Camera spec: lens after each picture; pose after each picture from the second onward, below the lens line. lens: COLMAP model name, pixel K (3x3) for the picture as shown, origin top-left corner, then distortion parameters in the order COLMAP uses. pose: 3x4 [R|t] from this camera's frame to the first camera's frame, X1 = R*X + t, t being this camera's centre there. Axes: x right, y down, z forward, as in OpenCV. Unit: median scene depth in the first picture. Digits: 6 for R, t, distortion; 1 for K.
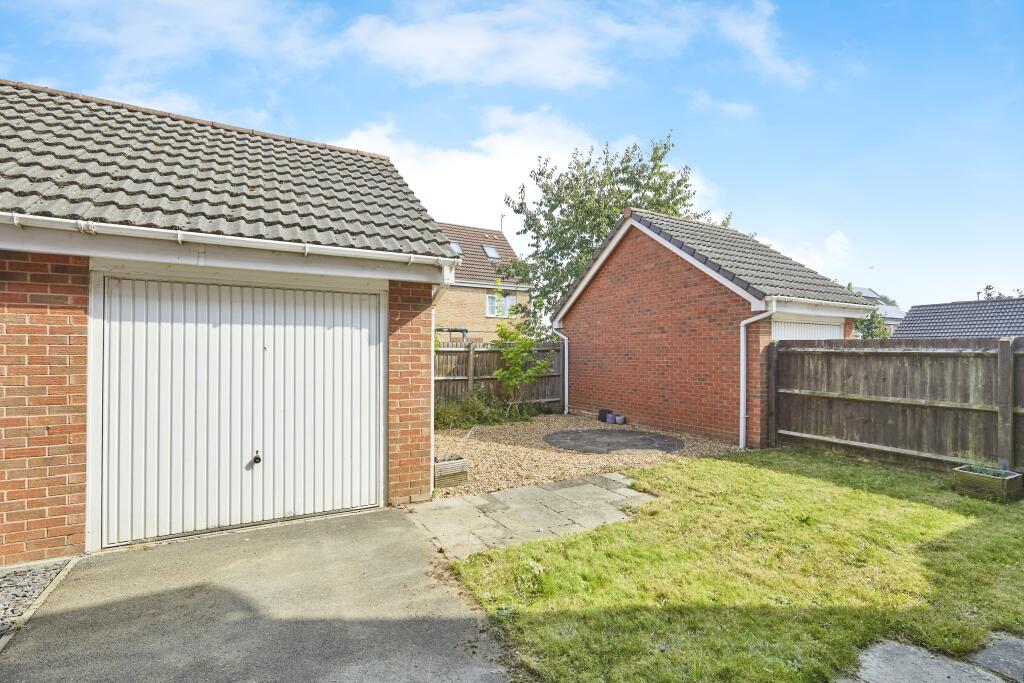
lens RADIAL K [[471.6, 0, 509.2], [0, 471.6, 343.8], [0, 0, 1]] dist [-0.011471, 0.001798]
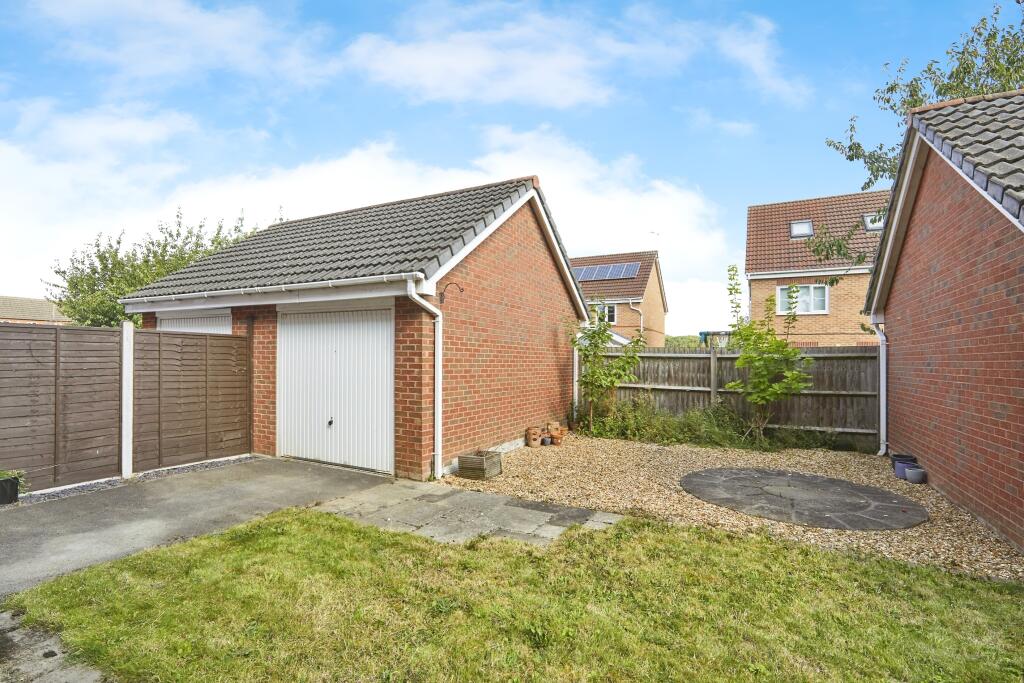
lens RADIAL K [[471.6, 0, 494.9], [0, 471.6, 358.1], [0, 0, 1]] dist [-0.011471, 0.001798]
pose [[0.546126, 0.008102, -0.837664, 0.920527], [0.004276, 0.999913, 0.012460, 0.013101], [0.837692, -0.010386, 0.546044, 0.523490]]
